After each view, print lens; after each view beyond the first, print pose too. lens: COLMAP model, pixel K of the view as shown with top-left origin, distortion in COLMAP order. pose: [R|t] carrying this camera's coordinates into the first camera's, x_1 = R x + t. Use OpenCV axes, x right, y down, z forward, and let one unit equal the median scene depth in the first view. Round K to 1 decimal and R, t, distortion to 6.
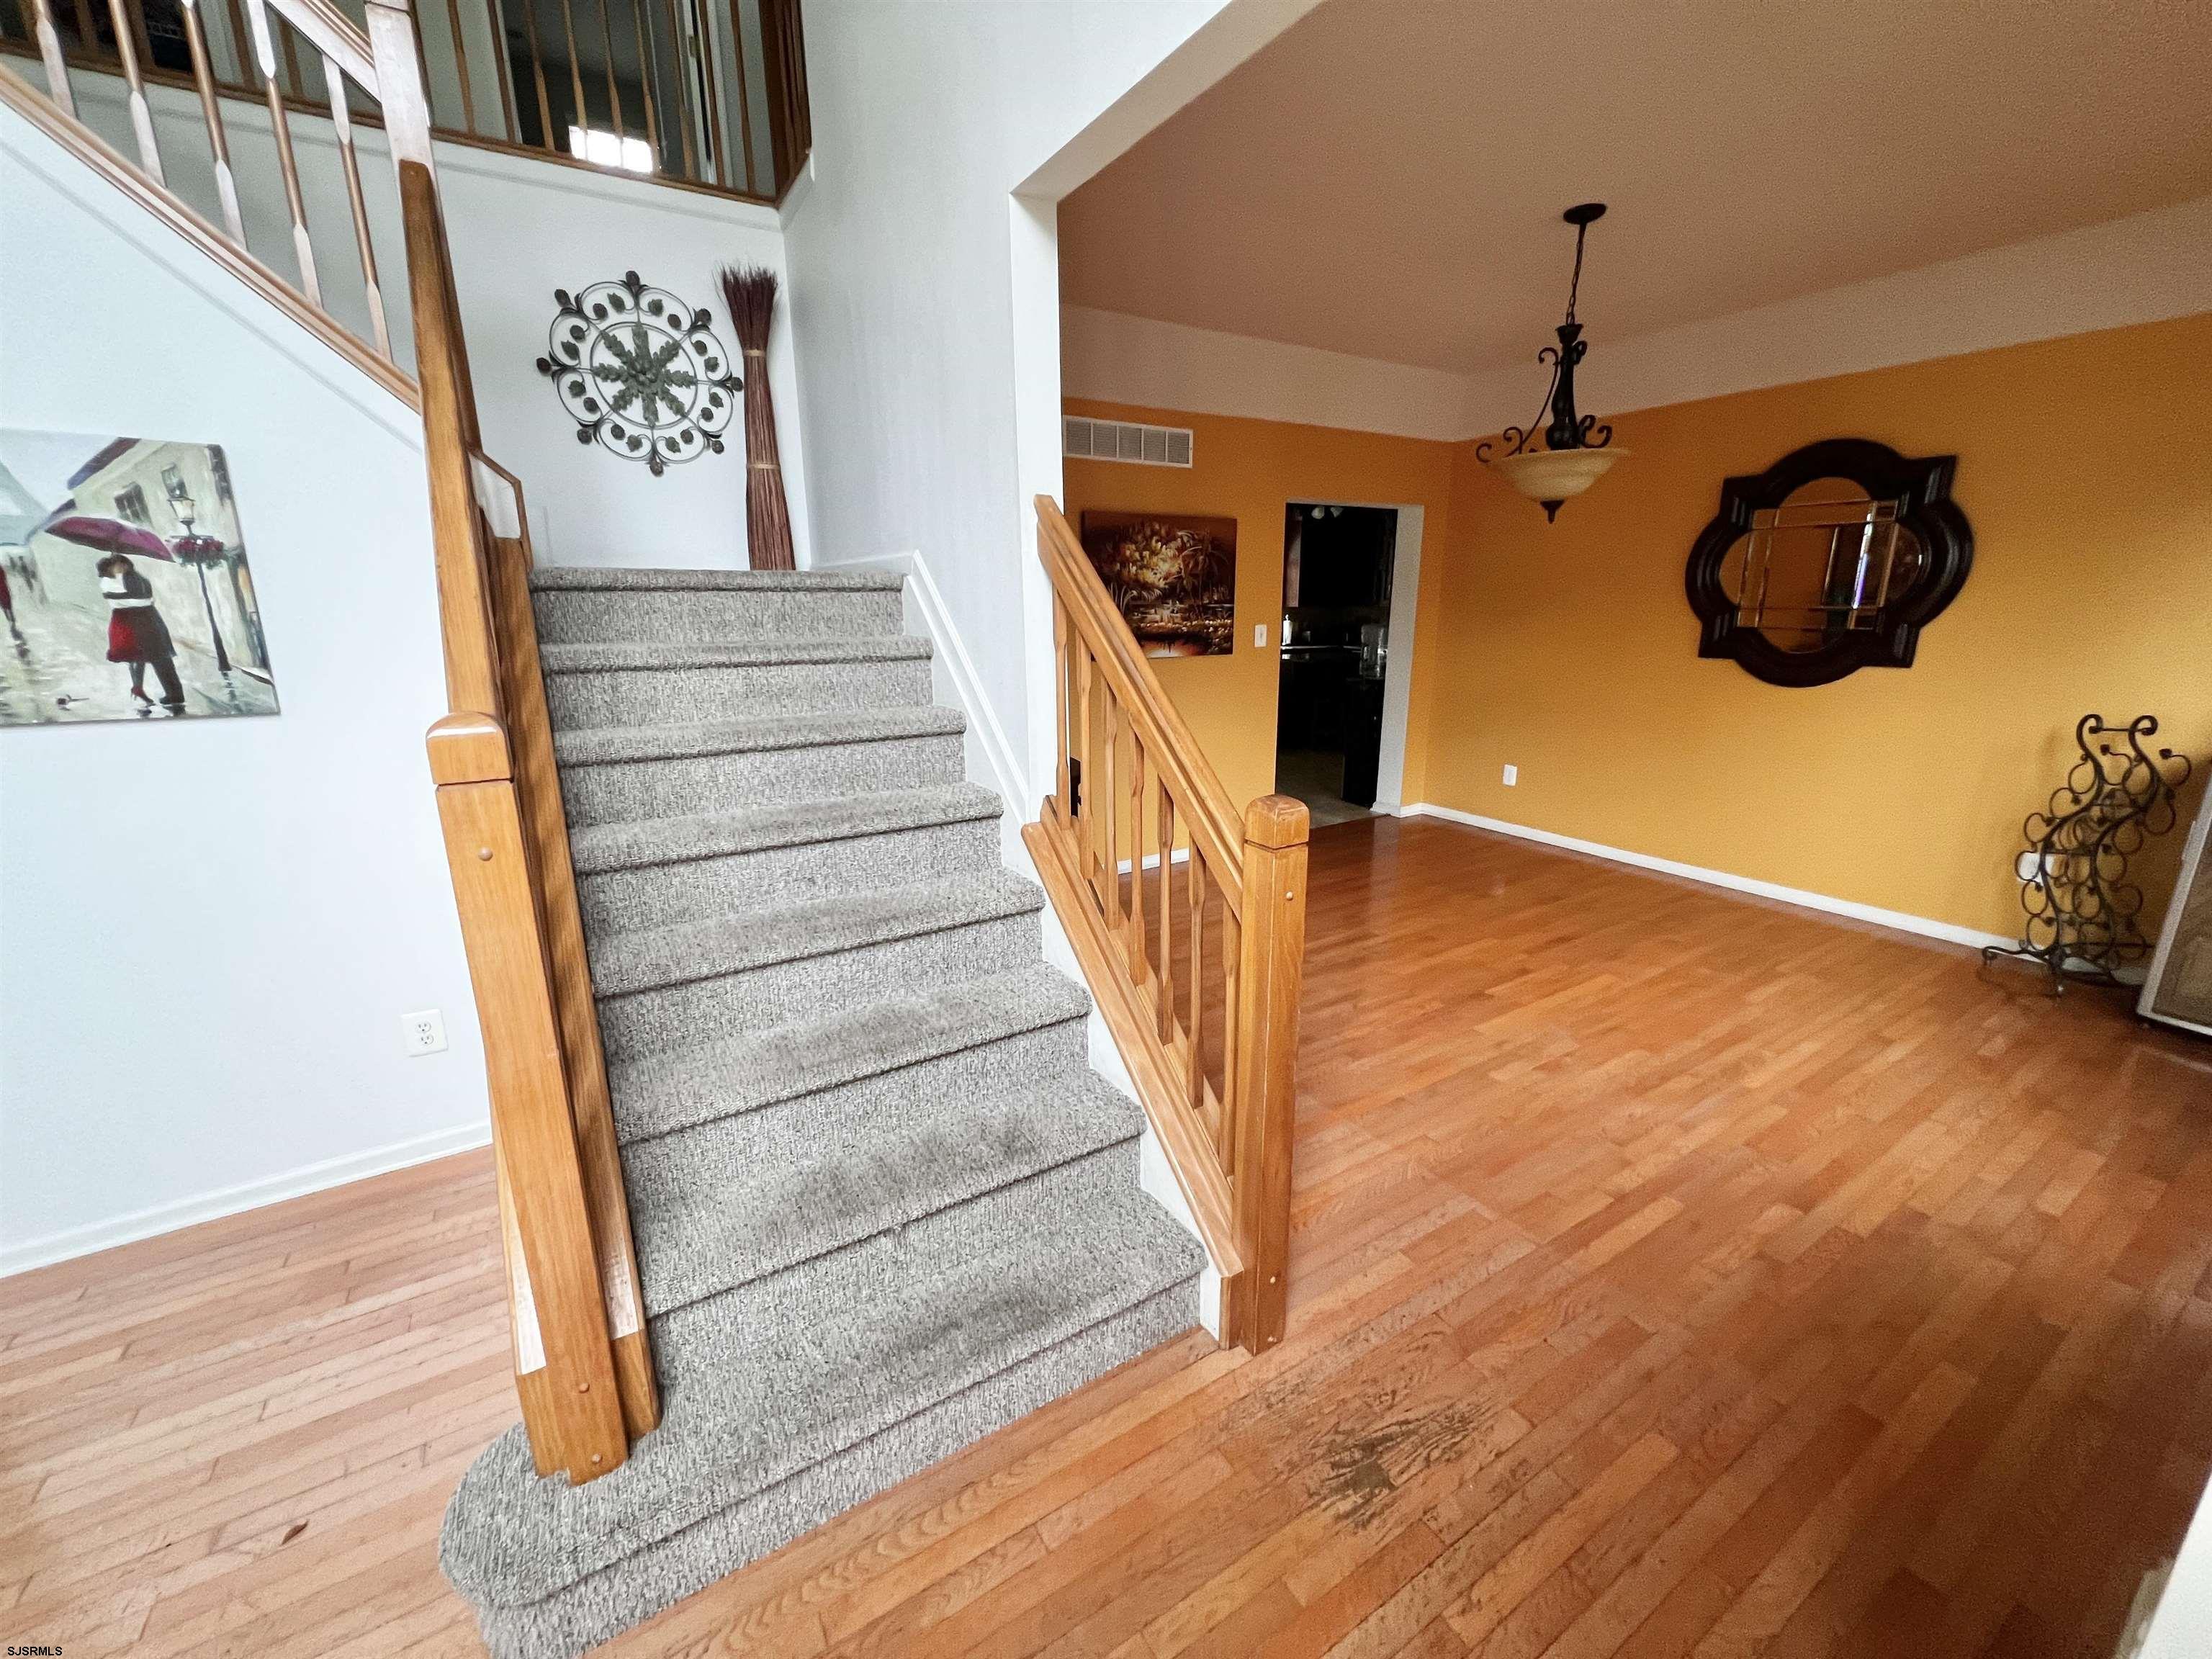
lens RADIAL K [[888.5, 0, 1103.0], [0, 888.5, 825.6], [0, 0, 1]] dist [-0.000215, 0.000142]
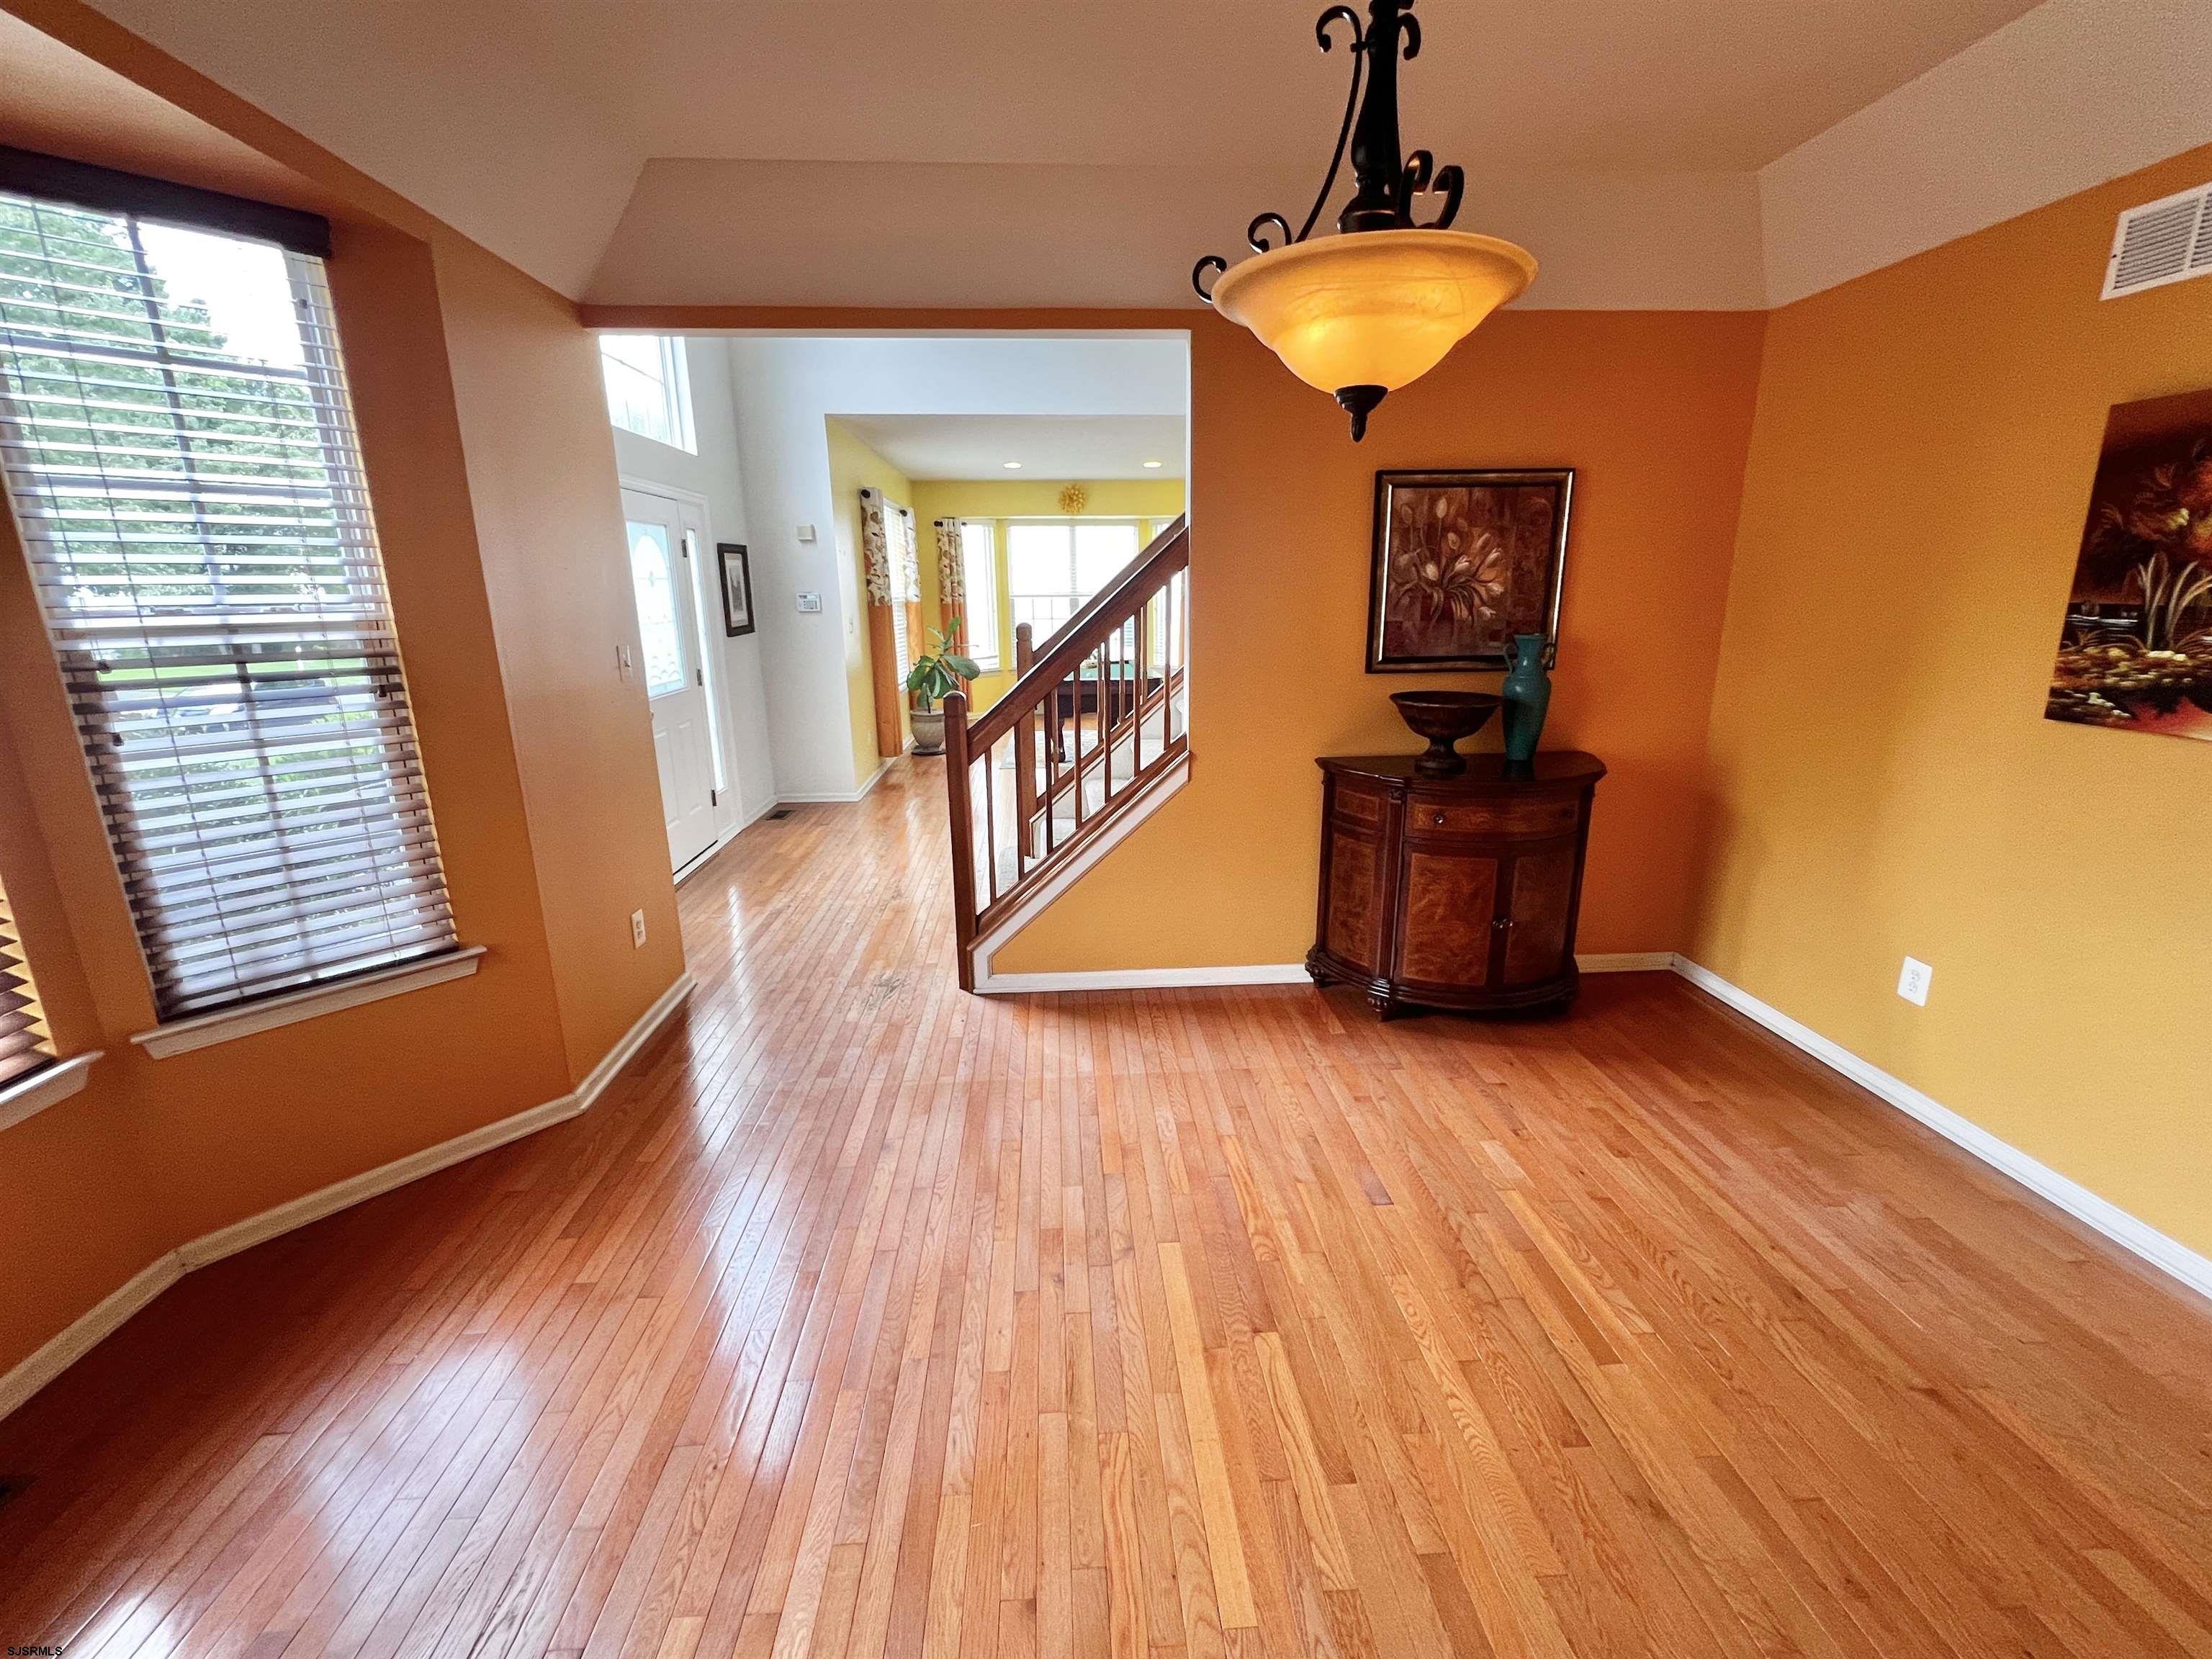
lens RADIAL K [[930.2, 0, 1100.2], [0, 930.2, 824.3], [0, 0, 1]] dist [-0.002796, 0.000436]
pose [[-0.477930, 0.231030, -0.847472, 0.892617], [-0.202462, 0.909842, 0.362211, -0.280628], [0.854747, 0.344692, -0.388066, 1.024233]]
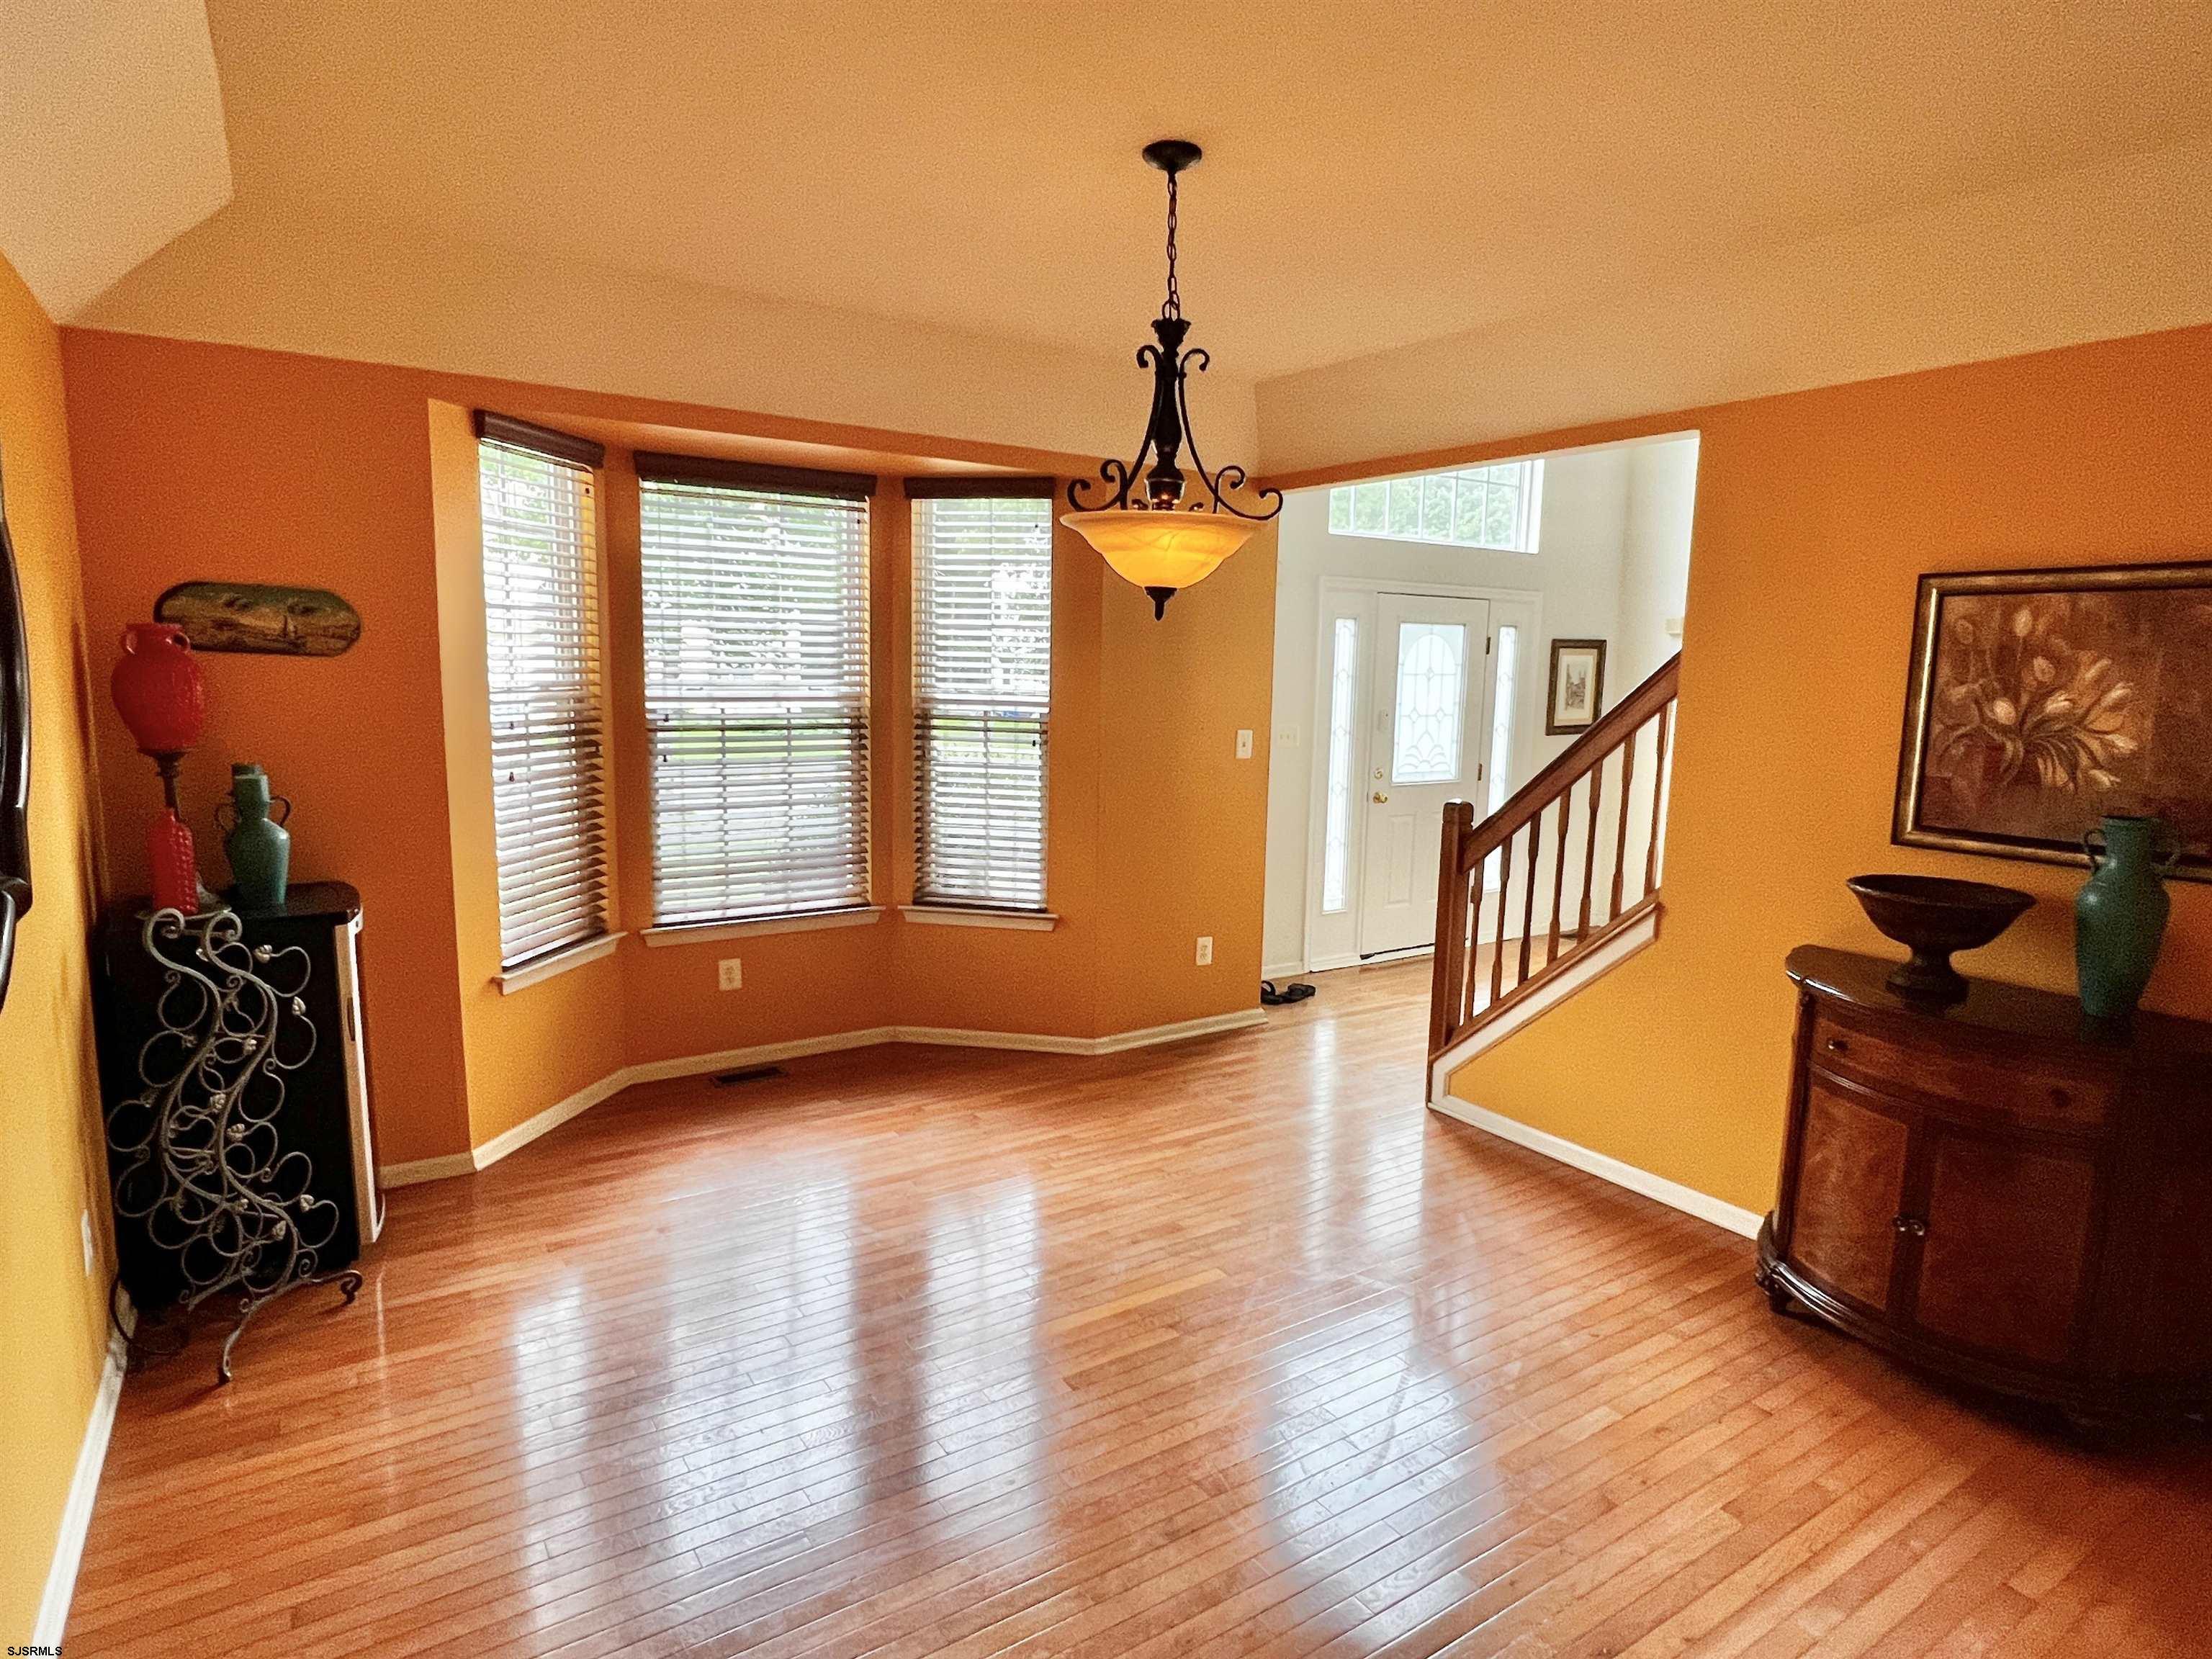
lens RADIAL K [[1219.2, 0, 1106.0], [0, 1219.2, 829.5], [0, 0, 1]] dist [0.003038, 0.001283]
pose [[-0.999290, -0.009134, -0.036544, 0.517280], [-0.022373, 0.924422, 0.380714, -0.479206], [0.030304, 0.381261, -0.923971, 1.670631]]
